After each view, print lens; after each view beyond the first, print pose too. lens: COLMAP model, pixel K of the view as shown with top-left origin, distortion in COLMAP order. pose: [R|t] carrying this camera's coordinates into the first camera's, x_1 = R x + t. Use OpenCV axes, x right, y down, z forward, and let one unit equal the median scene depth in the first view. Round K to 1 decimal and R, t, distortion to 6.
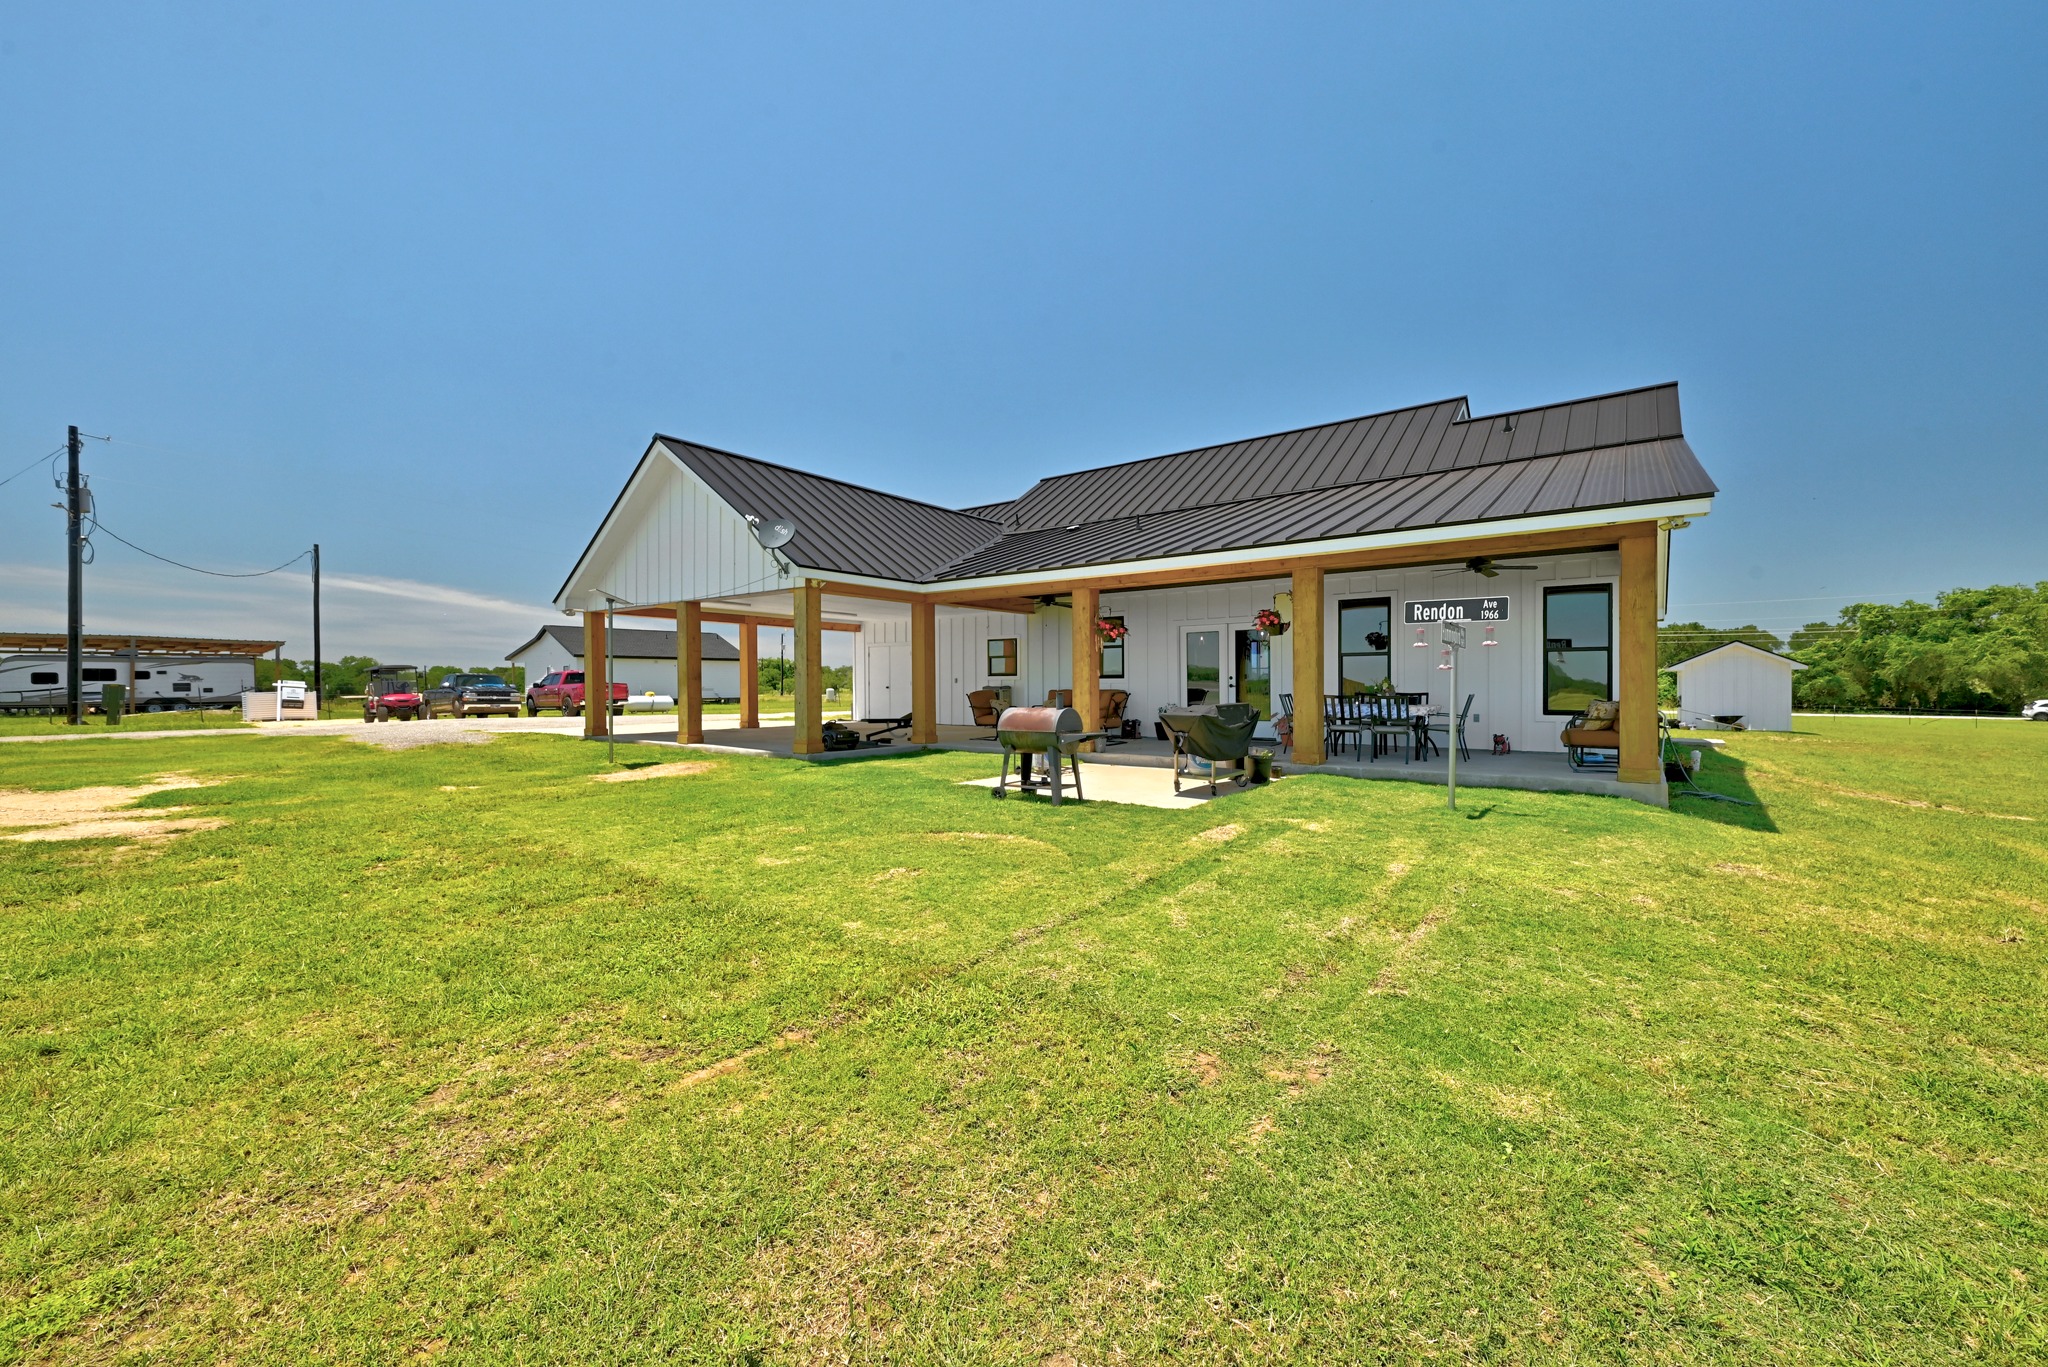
lens RADIAL K [[823.0, 0, 1021.2], [0, 823.0, 678.3], [0, 0, 1]] dist [-0.001618, 0.000008]
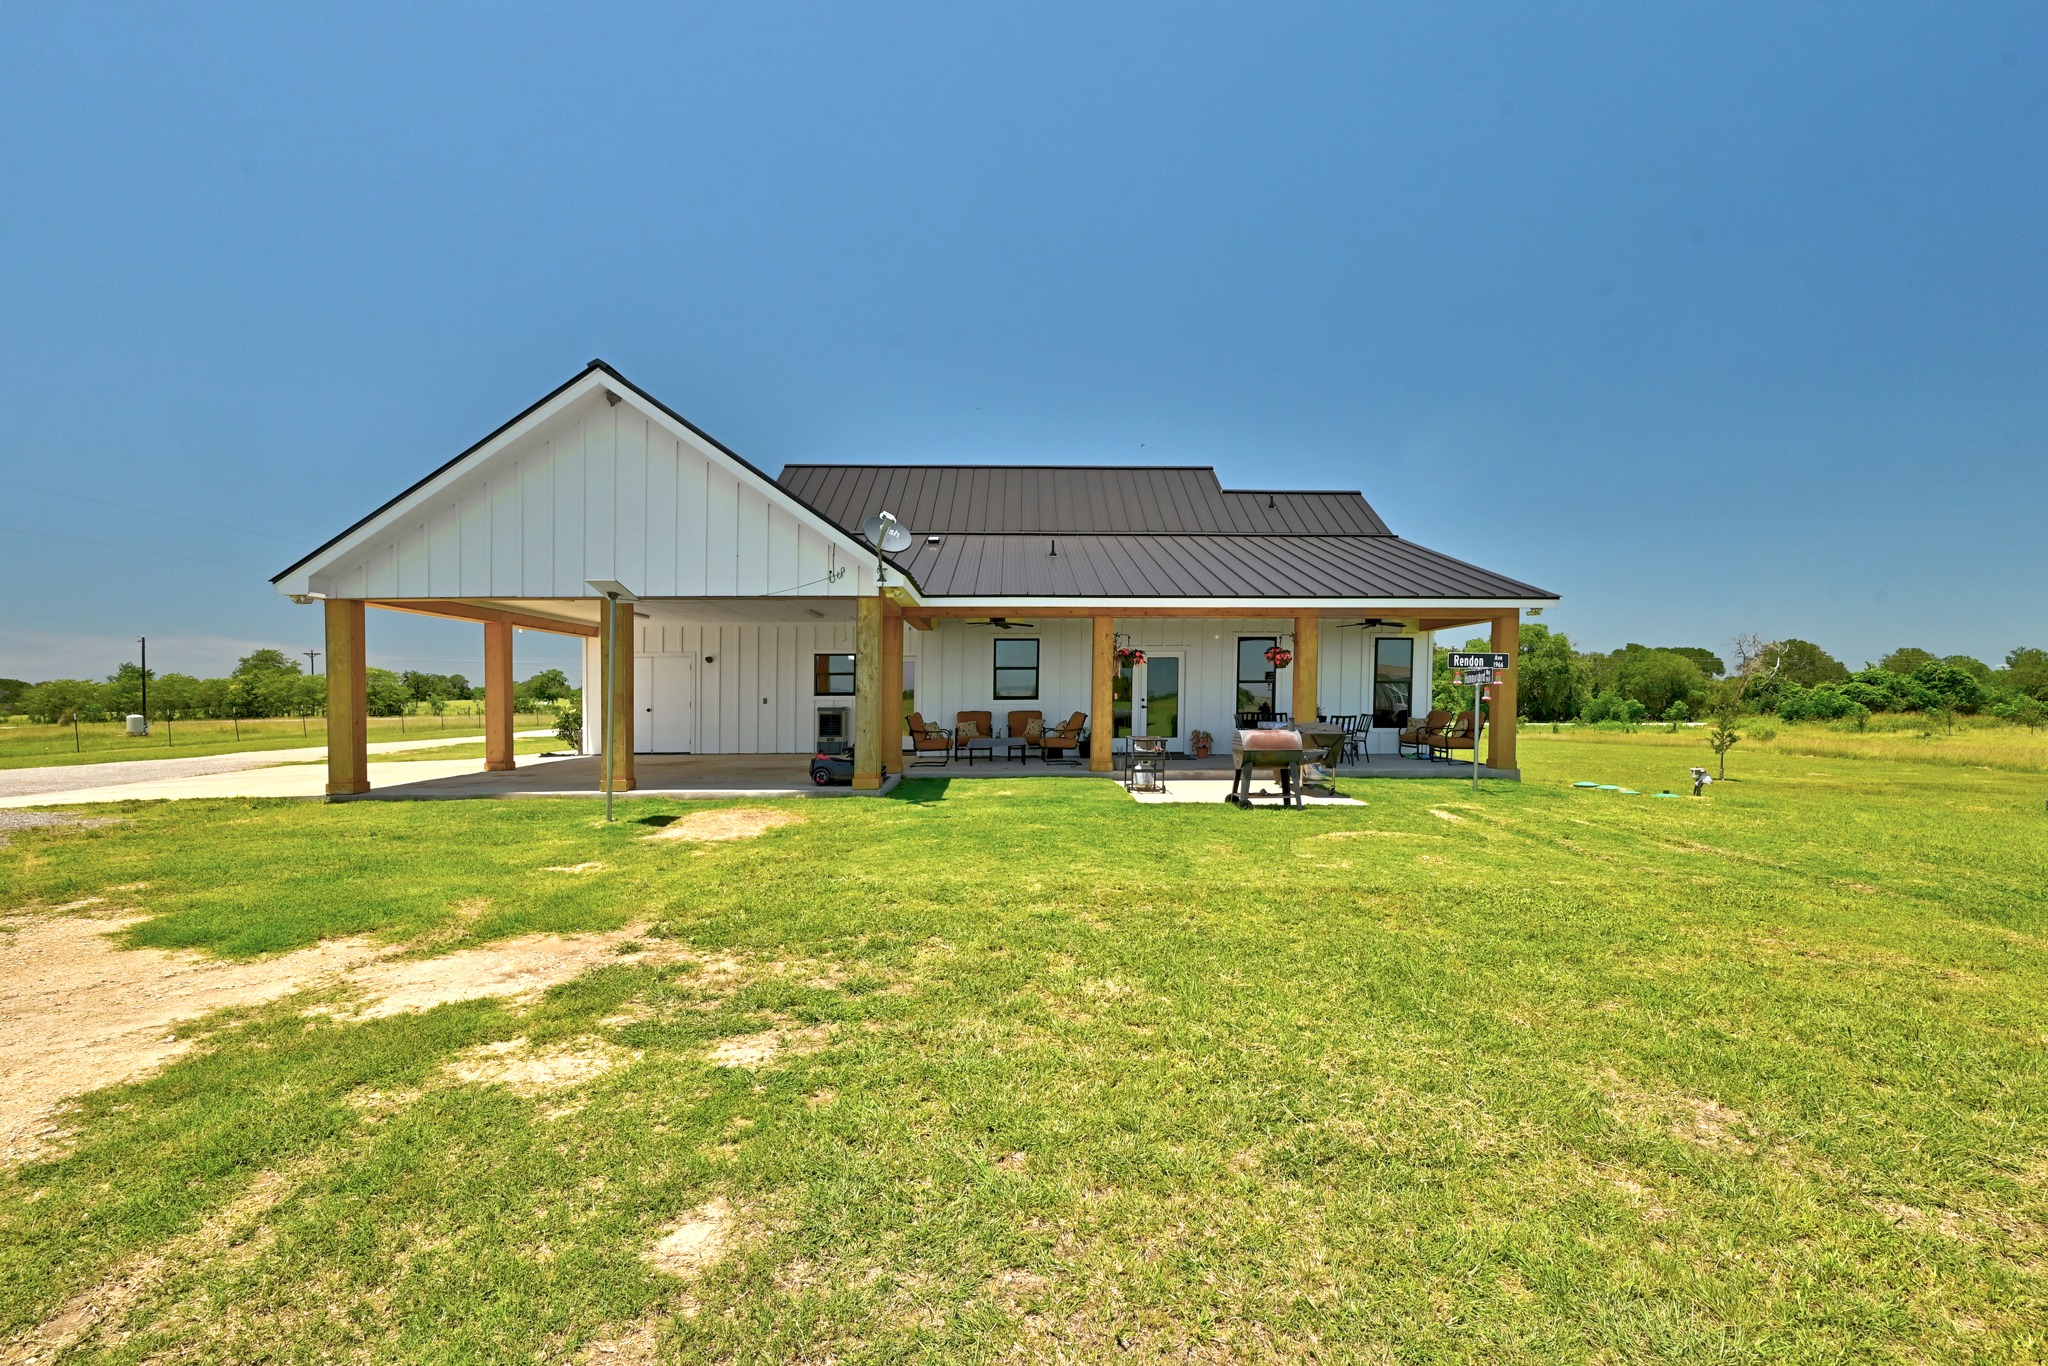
lens RADIAL K [[823.0, 0, 1021.2], [0, 823.0, 677.8], [0, 0, 1]] dist [-0.001618, 0.000008]
pose [[0.736120, 0.010324, 0.676773, -0.612610], [-0.001972, 0.999912, -0.013109, -0.013586], [-0.676849, 0.008315, 0.736075, 0.220828]]
